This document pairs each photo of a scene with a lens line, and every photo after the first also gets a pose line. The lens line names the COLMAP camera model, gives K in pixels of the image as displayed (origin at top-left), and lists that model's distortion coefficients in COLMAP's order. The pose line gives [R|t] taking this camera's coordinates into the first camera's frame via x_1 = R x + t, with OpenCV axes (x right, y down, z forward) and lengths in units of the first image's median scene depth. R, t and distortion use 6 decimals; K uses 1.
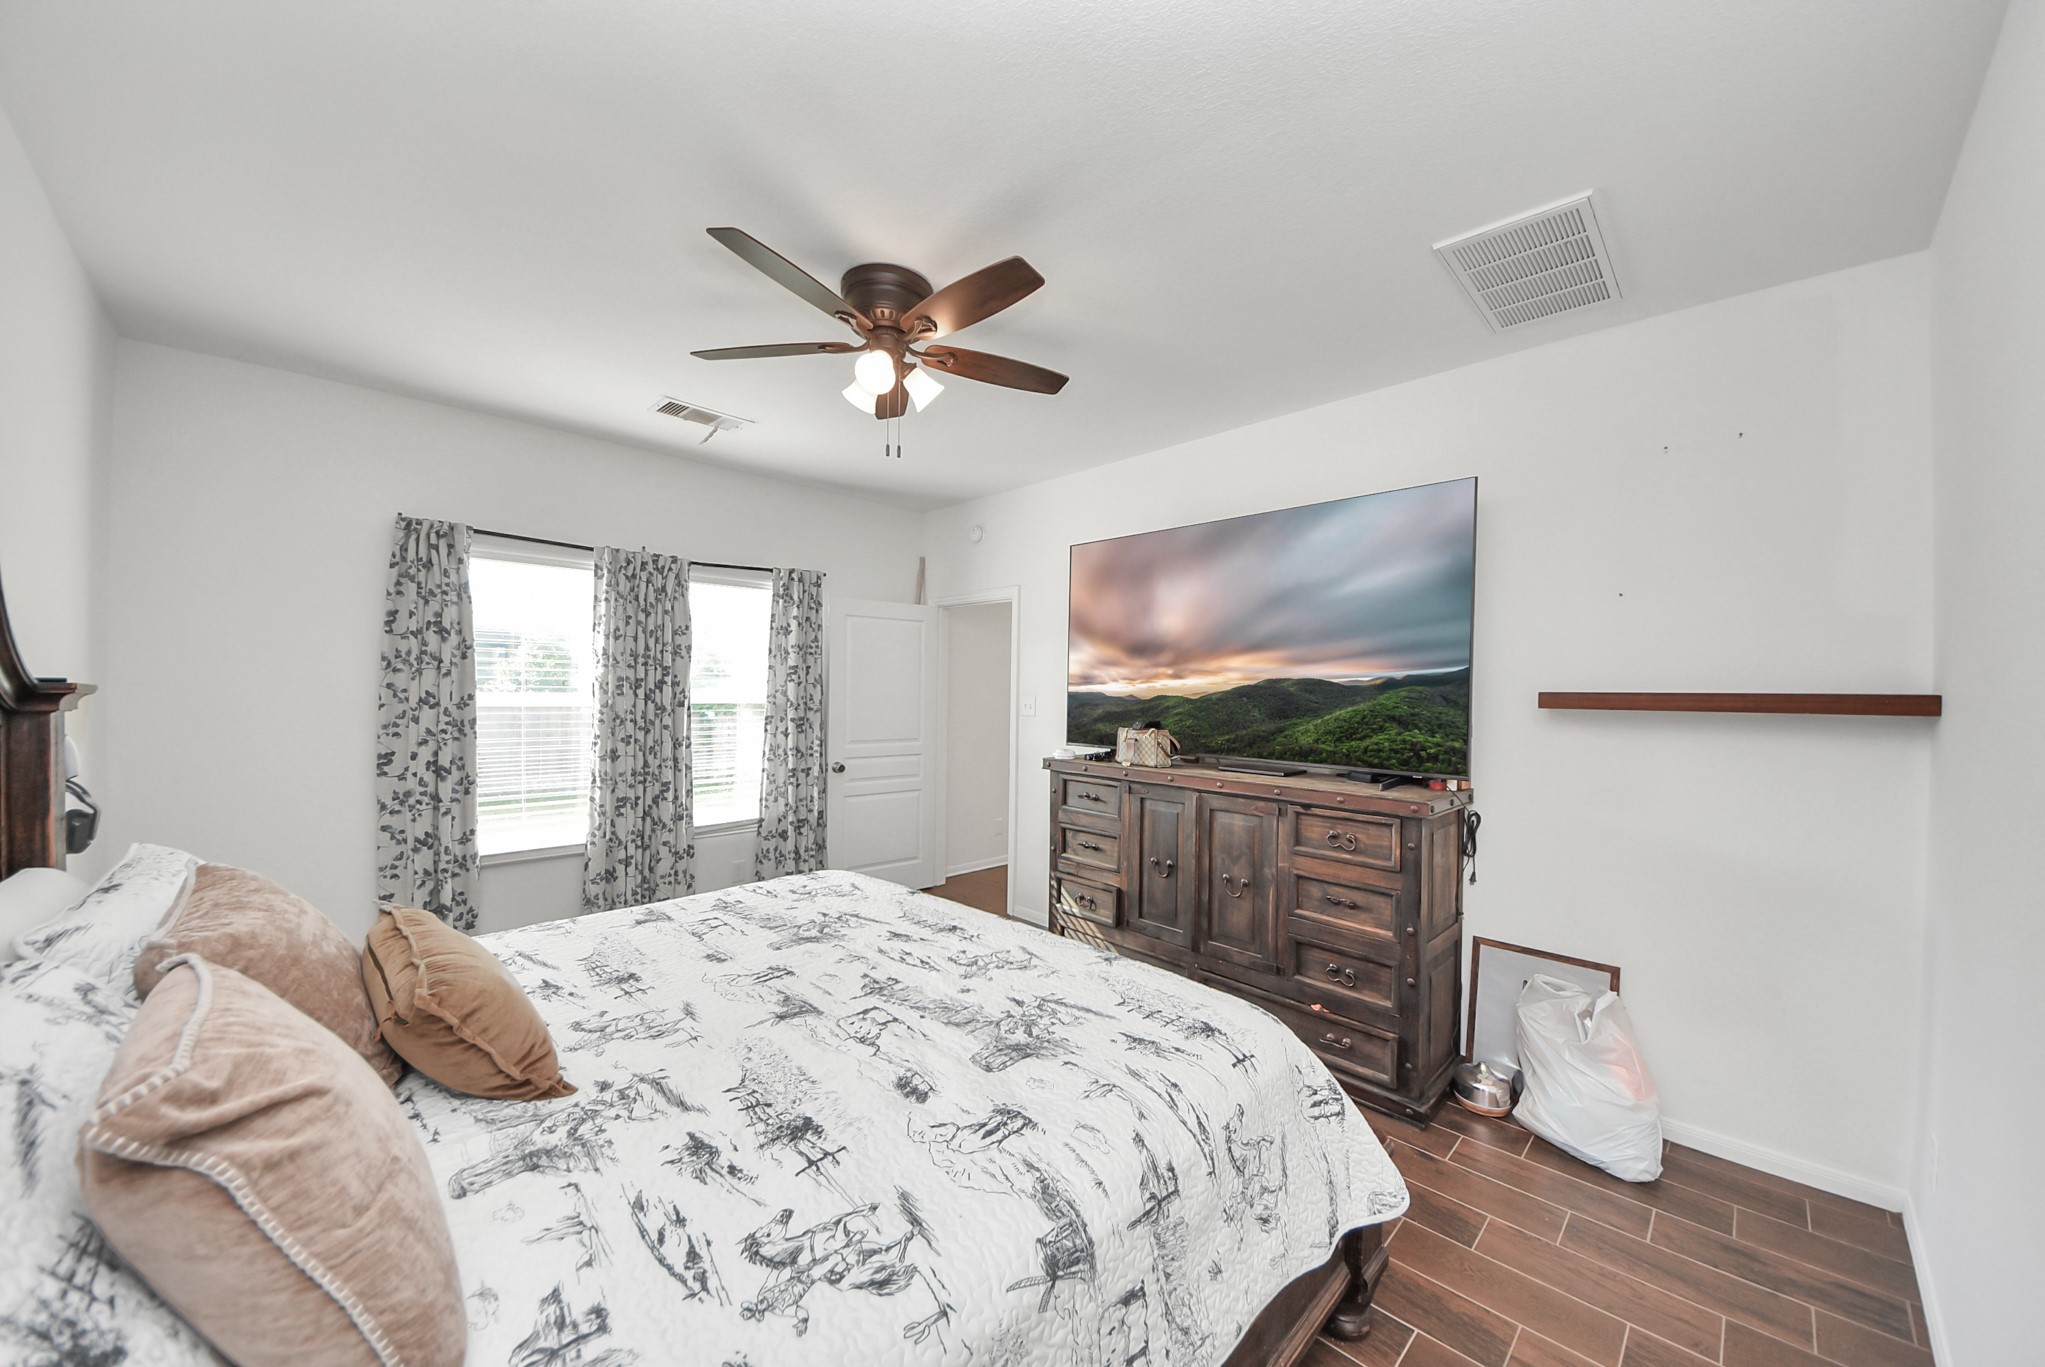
lens RADIAL K [[728.0, 0, 1037.3], [0, 728.0, 690.0], [0, 0, 1]] dist [0.002032, -0.004440]
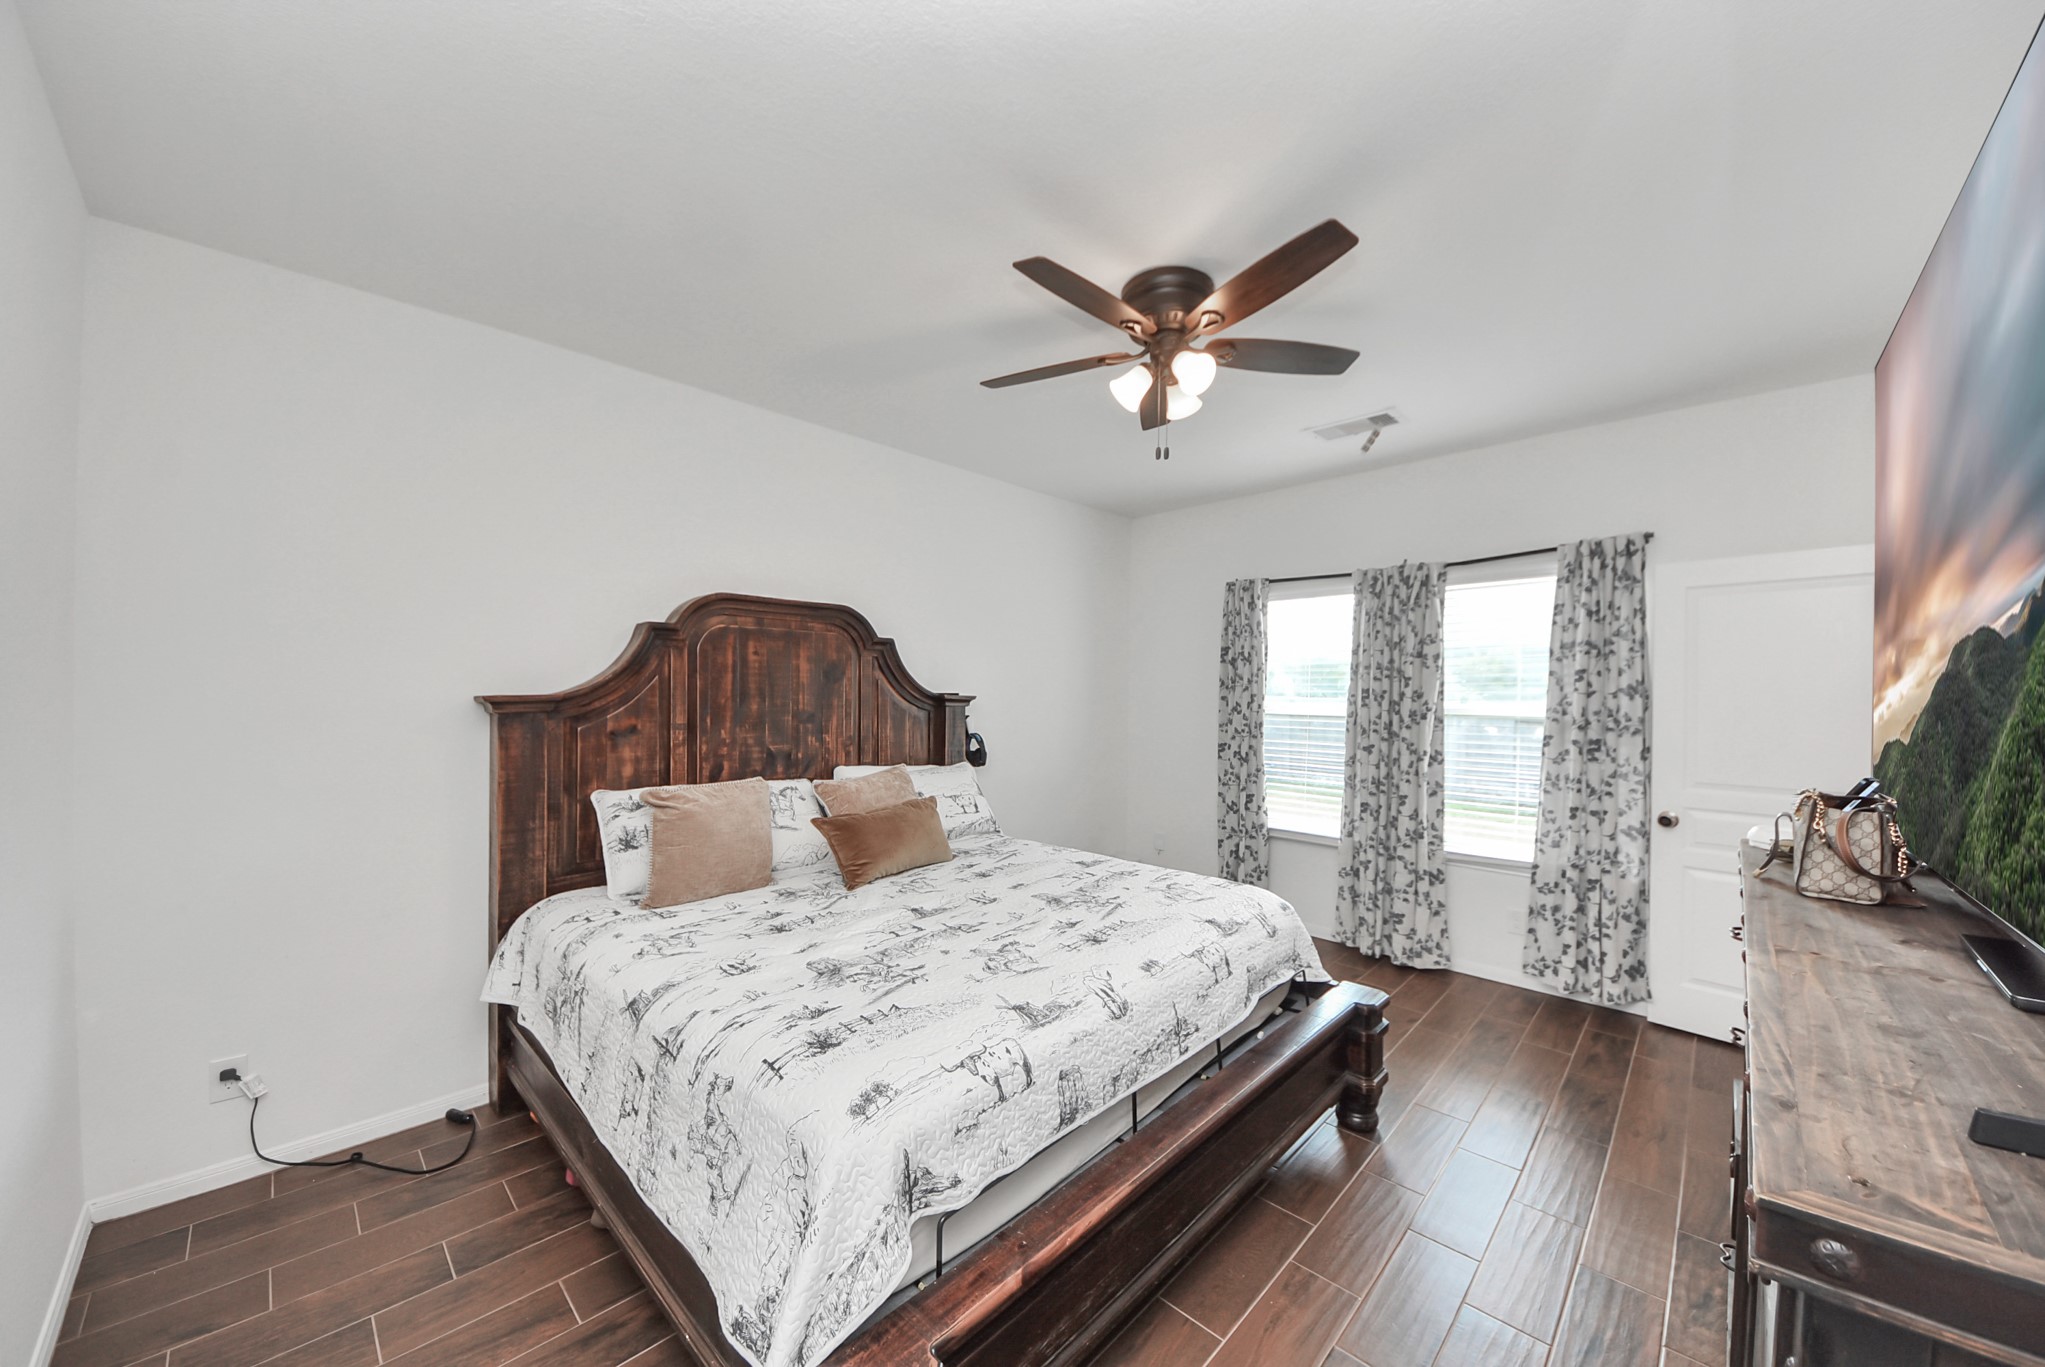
lens RADIAL K [[728.0, 0, 1039.0], [0, 728.0, 691.3], [0, 0, 1]] dist [0.002032, -0.004440]
pose [[-0.006460, -0.017345, -0.999829, 0.486050], [-0.010018, 0.999800, -0.017280, 0.008238], [0.999929, 0.009905, -0.006633, 0.526588]]
